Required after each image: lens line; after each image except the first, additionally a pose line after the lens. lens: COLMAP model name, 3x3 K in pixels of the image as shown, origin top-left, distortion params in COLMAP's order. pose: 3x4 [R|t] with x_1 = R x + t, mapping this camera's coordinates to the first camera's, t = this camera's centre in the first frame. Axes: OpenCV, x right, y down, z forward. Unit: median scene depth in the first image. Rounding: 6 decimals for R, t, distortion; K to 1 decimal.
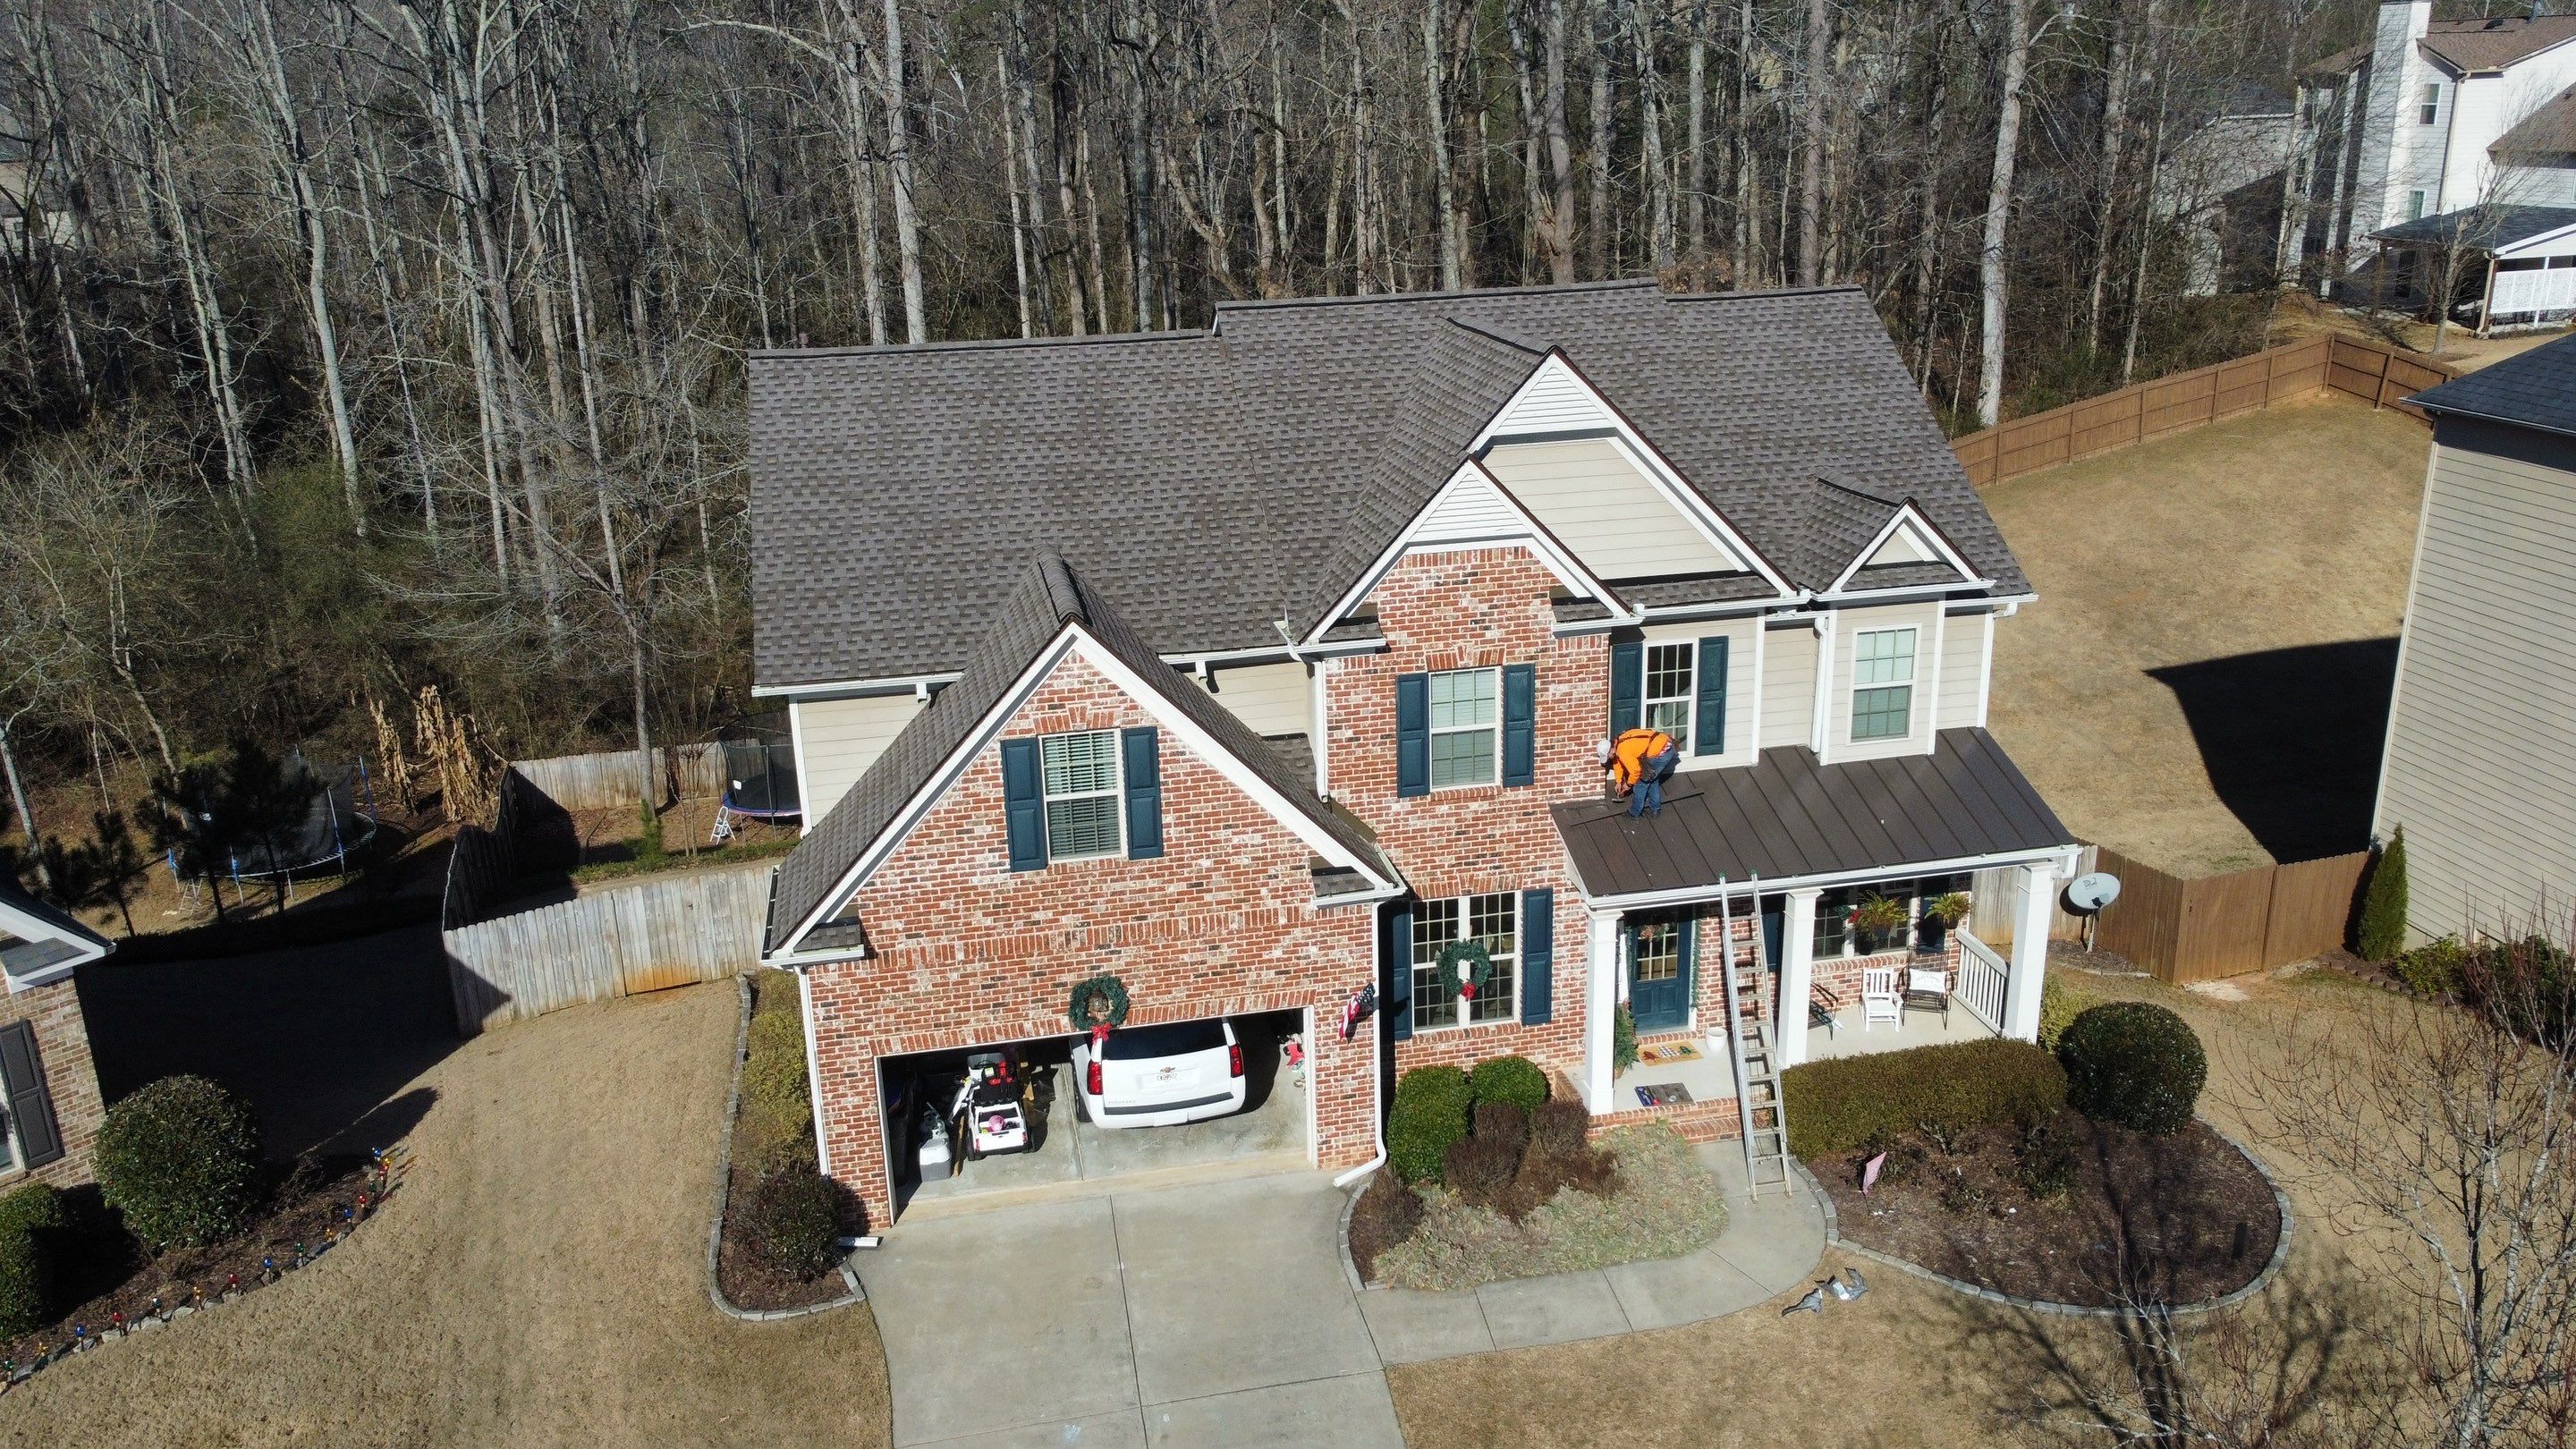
lens RADIAL K [[1949.1, 0, 1288.0], [0, 1949.1, 724.5], [0, 0, 1]] dist [0.010334, -0.007595]
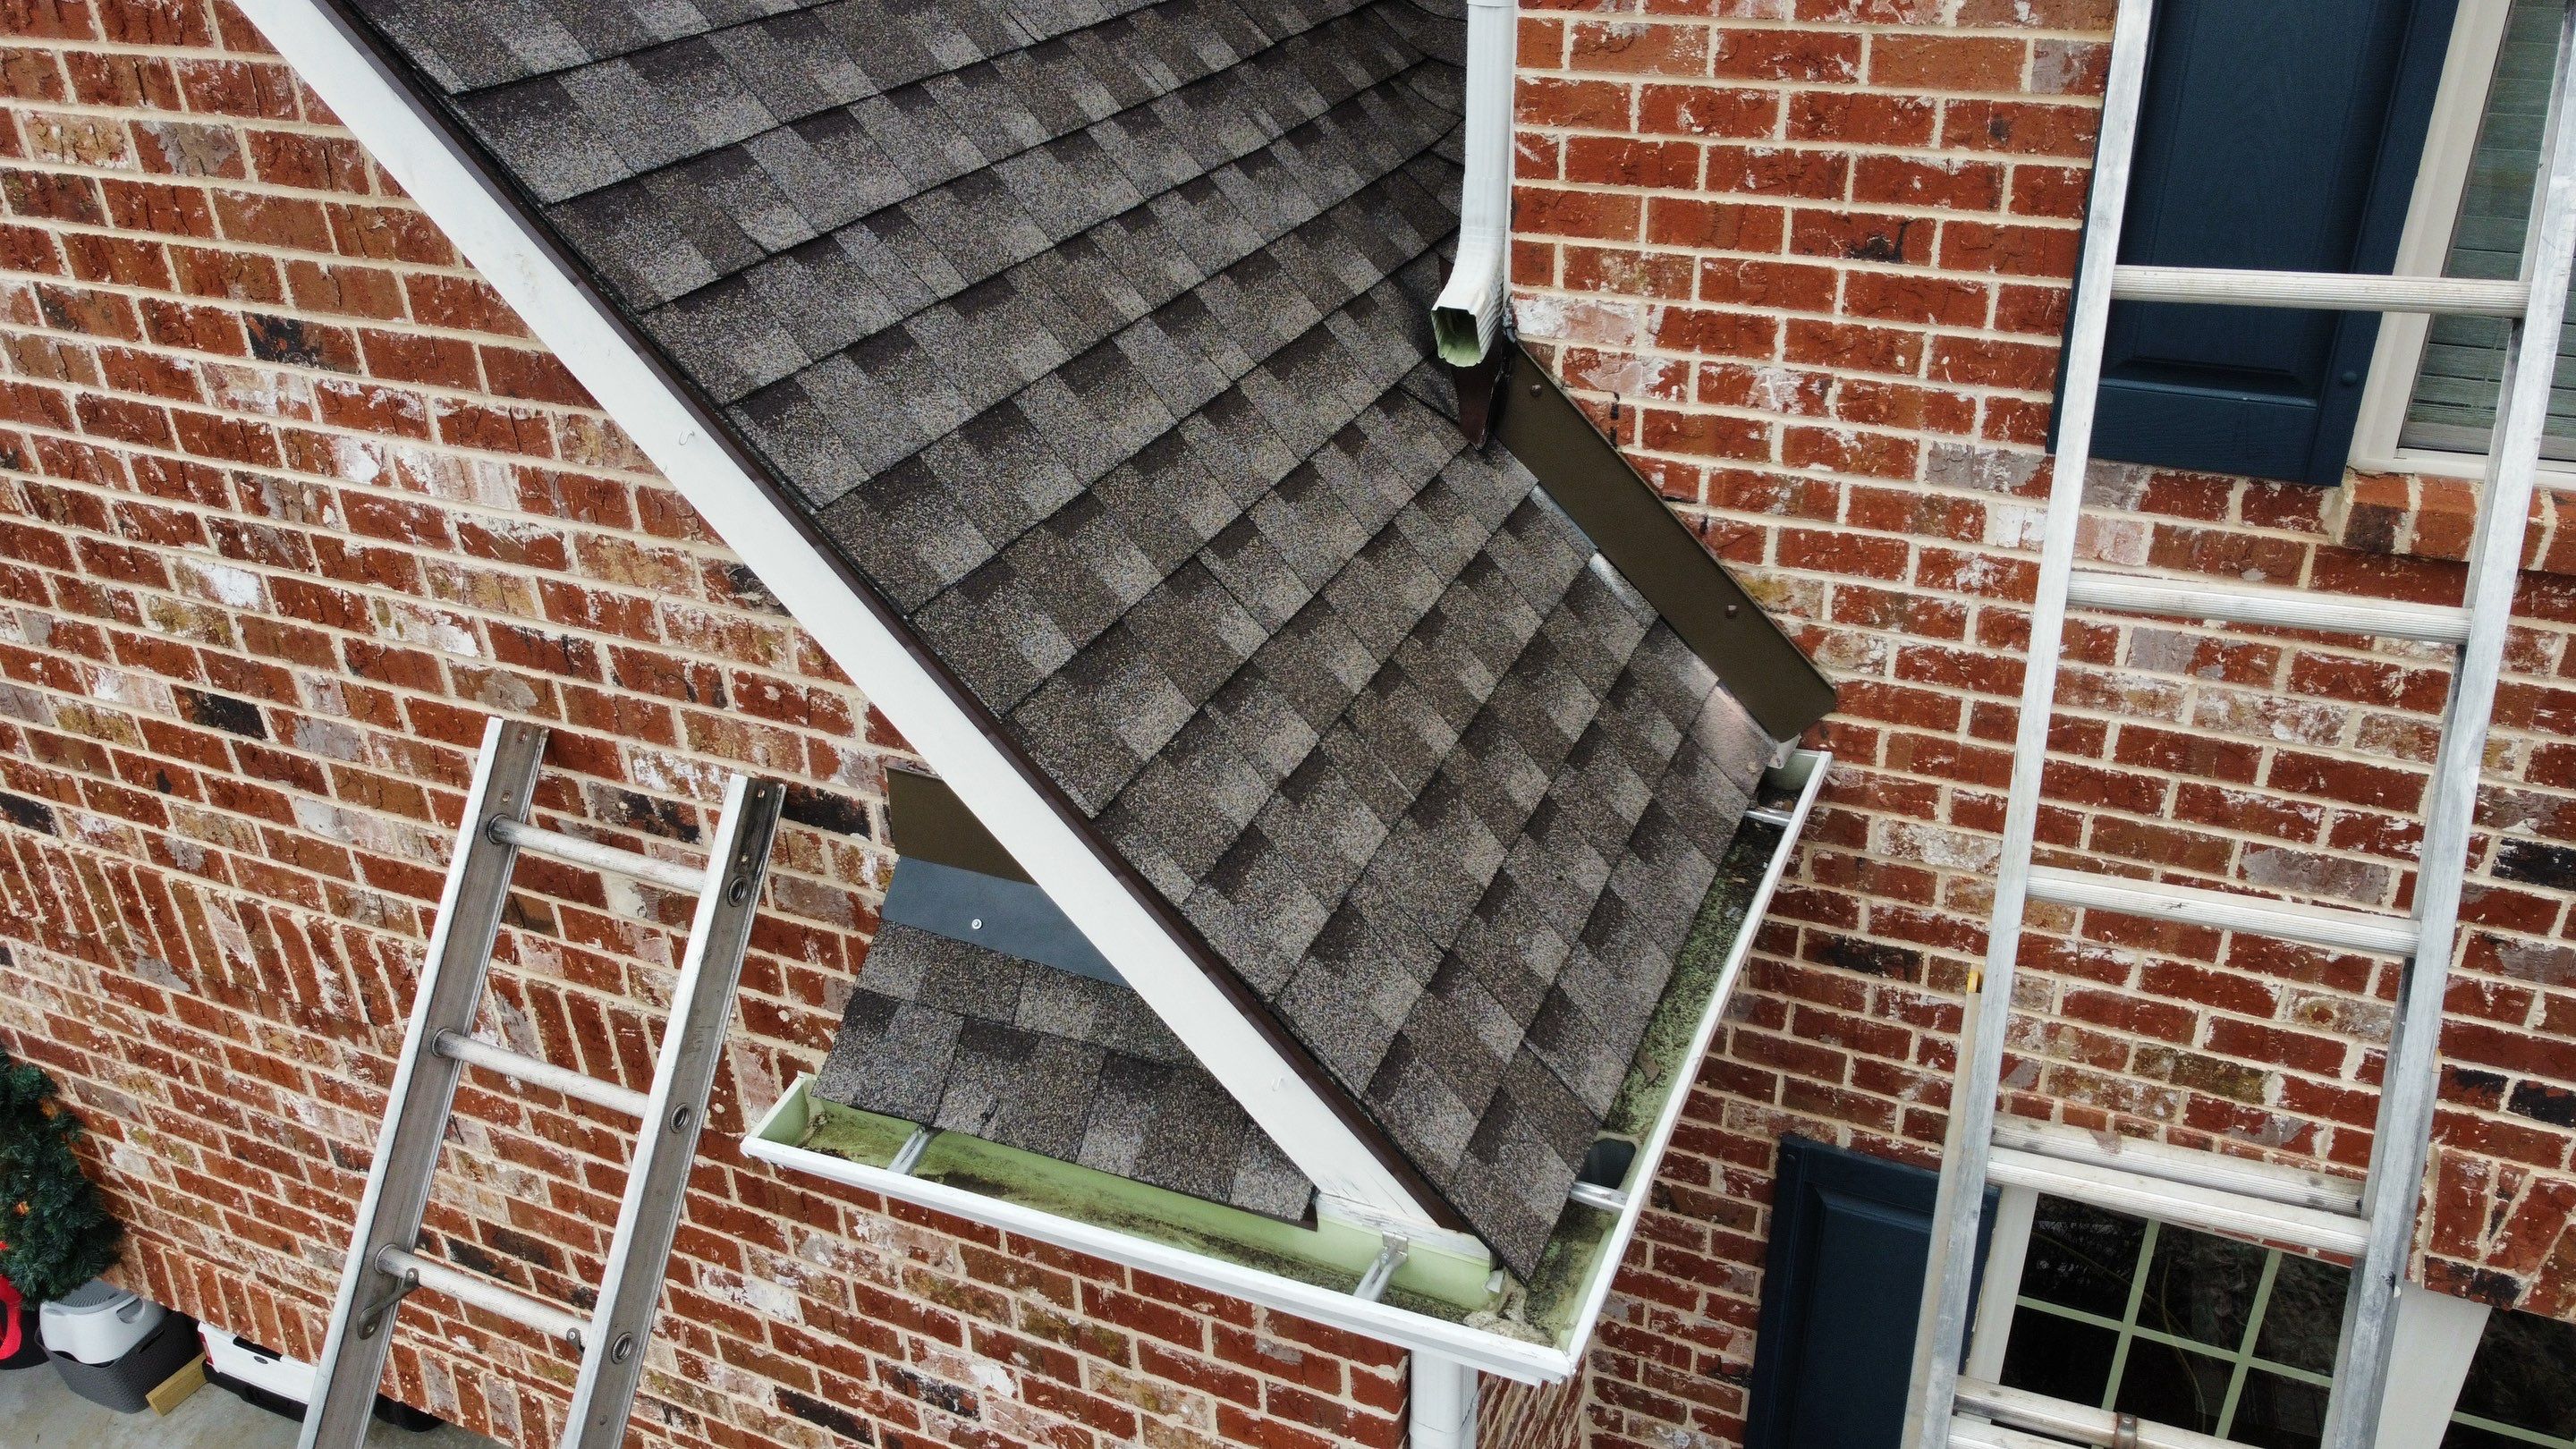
lens RADIAL K [[1949.1, 0, 1288.0], [0, 1949.1, 724.5], [0, 0, 1]] dist [0.010334, -0.007595]
pose [[0.814258, 0.287617, -0.504243, 0.082184], [-0.175217, 0.949888, 0.258867, 0.029711], [0.553429, -0.122433, 0.823849, 0.852022]]
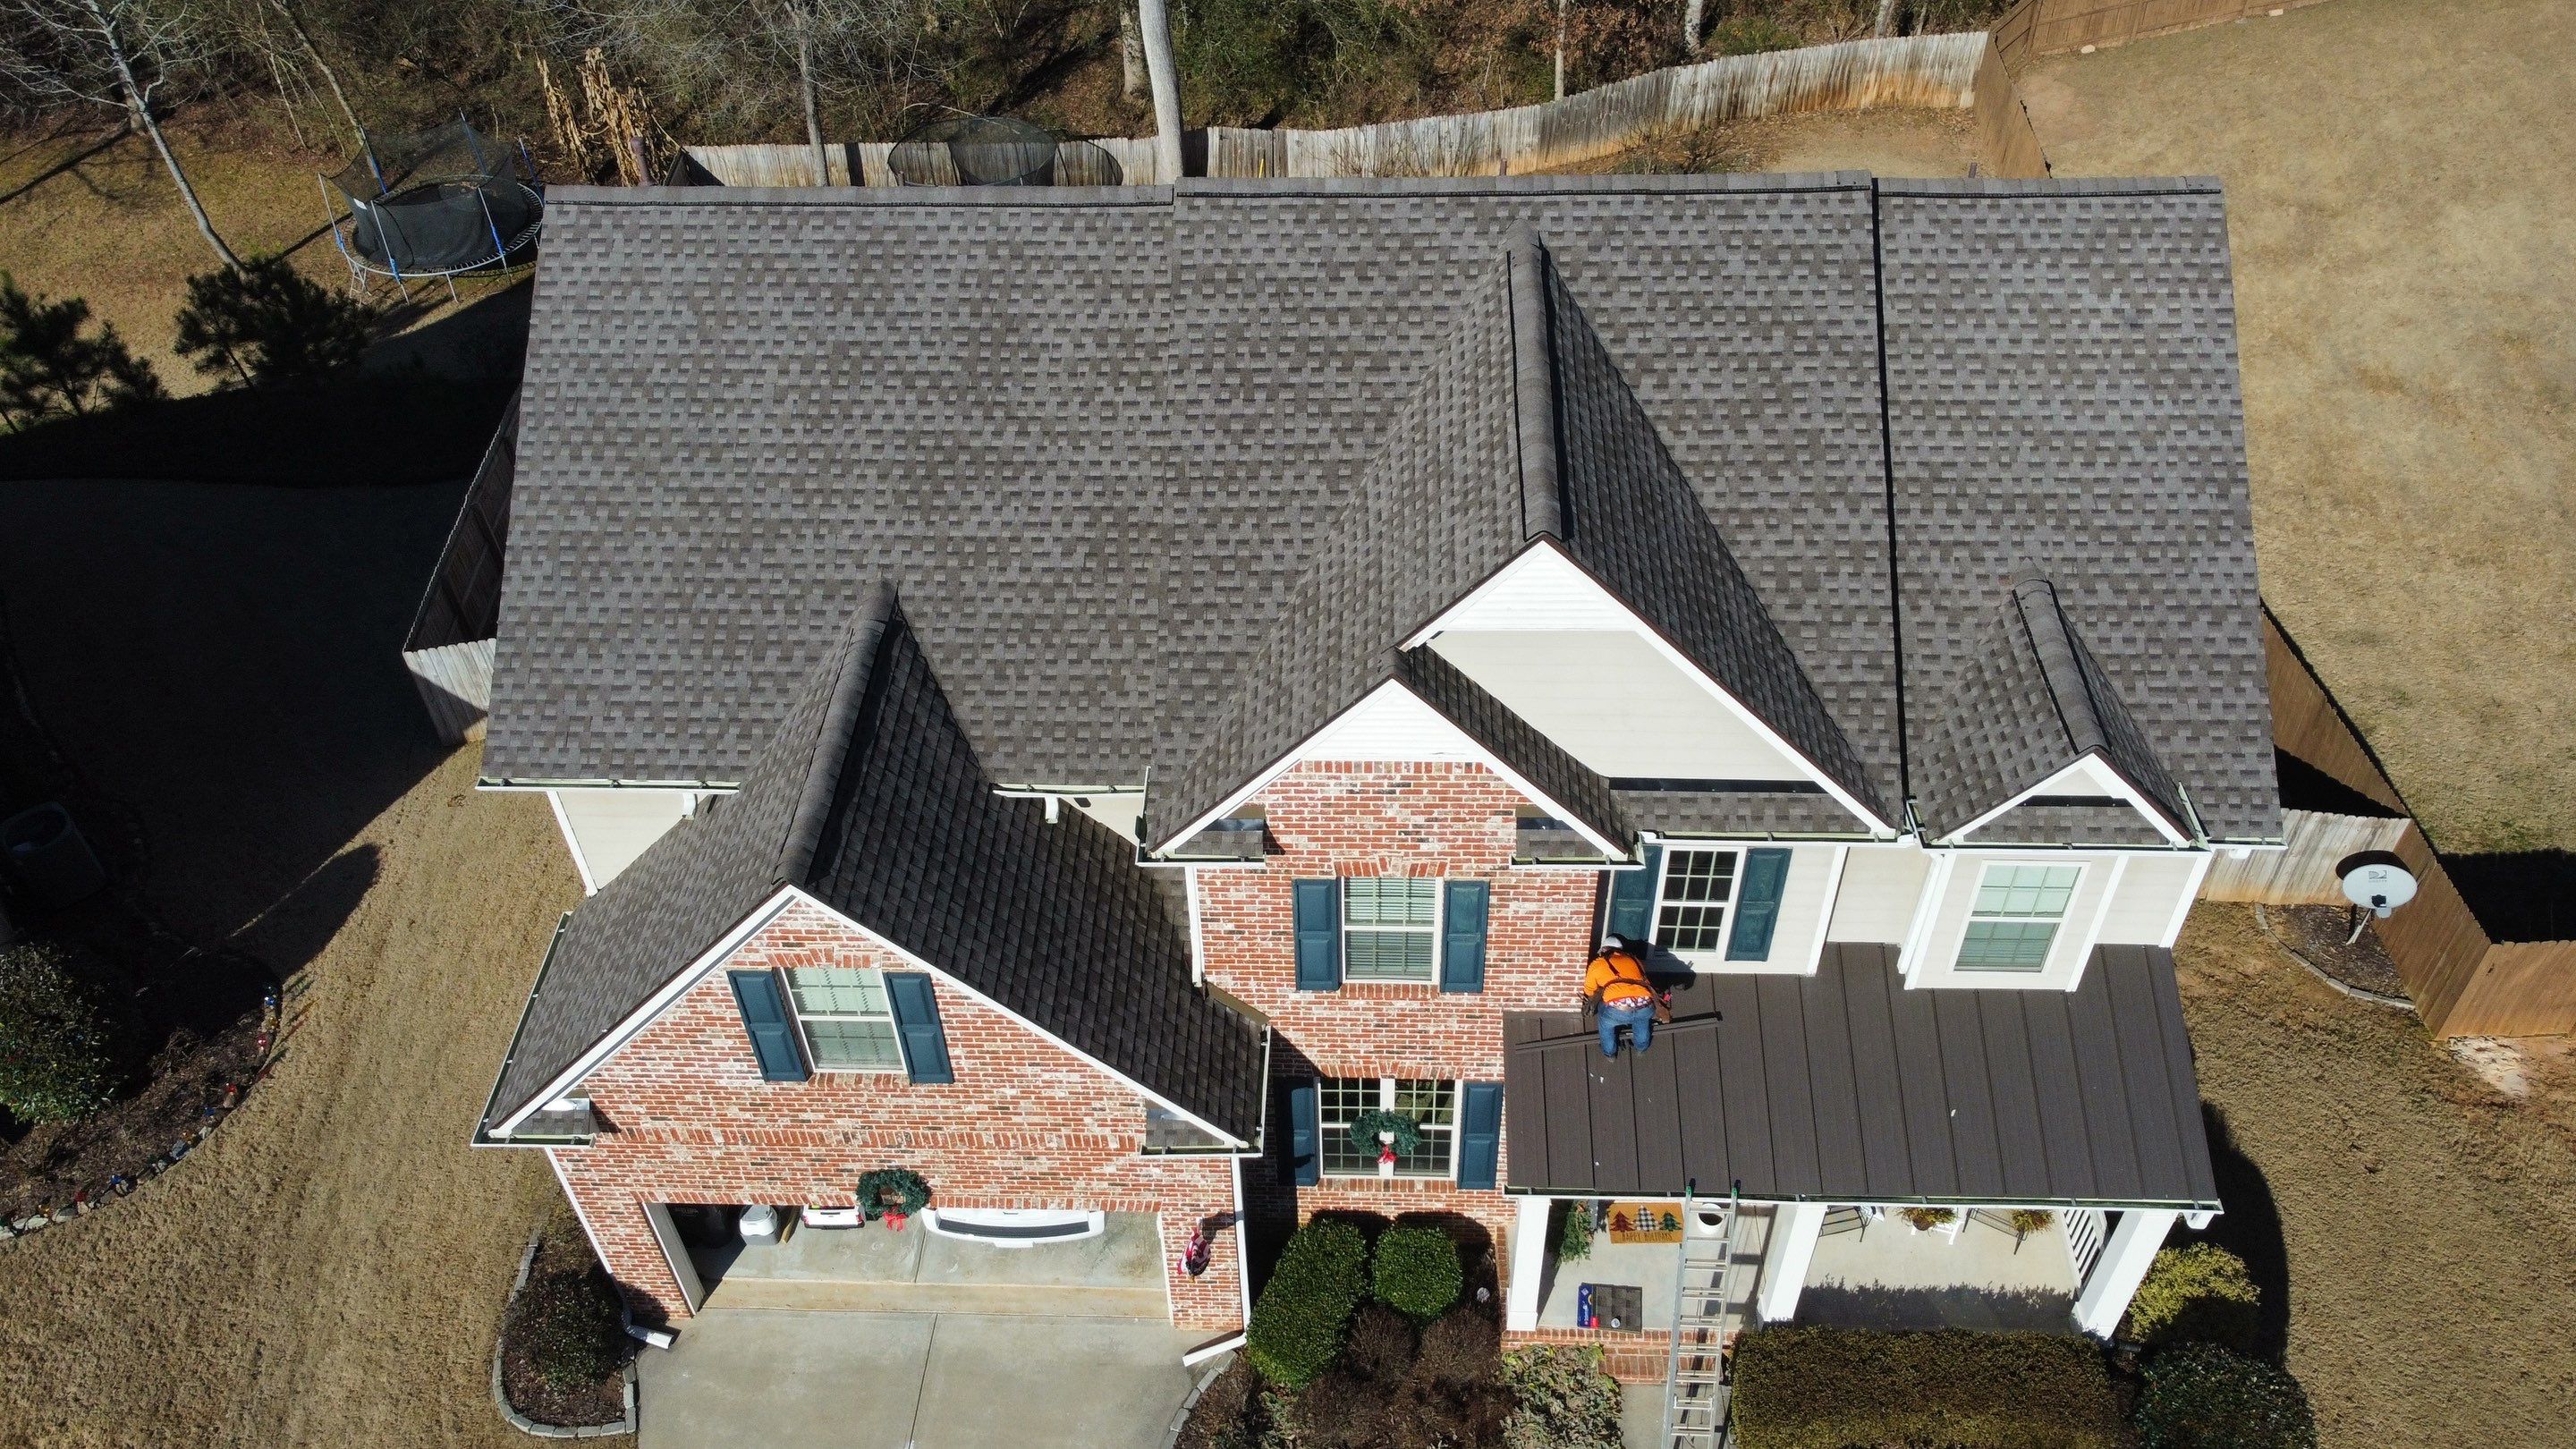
lens RADIAL K [[1949.1, 0, 1288.0], [0, 1949.1, 724.5], [0, 0, 1]] dist [0.010334, -0.007595]
pose [[0.971862, 0.166407, -0.166711, 0.159829], [-0.075792, 0.891033, 0.447567, -0.388807], [0.223023, -0.422338, 0.878574, 0.362312]]
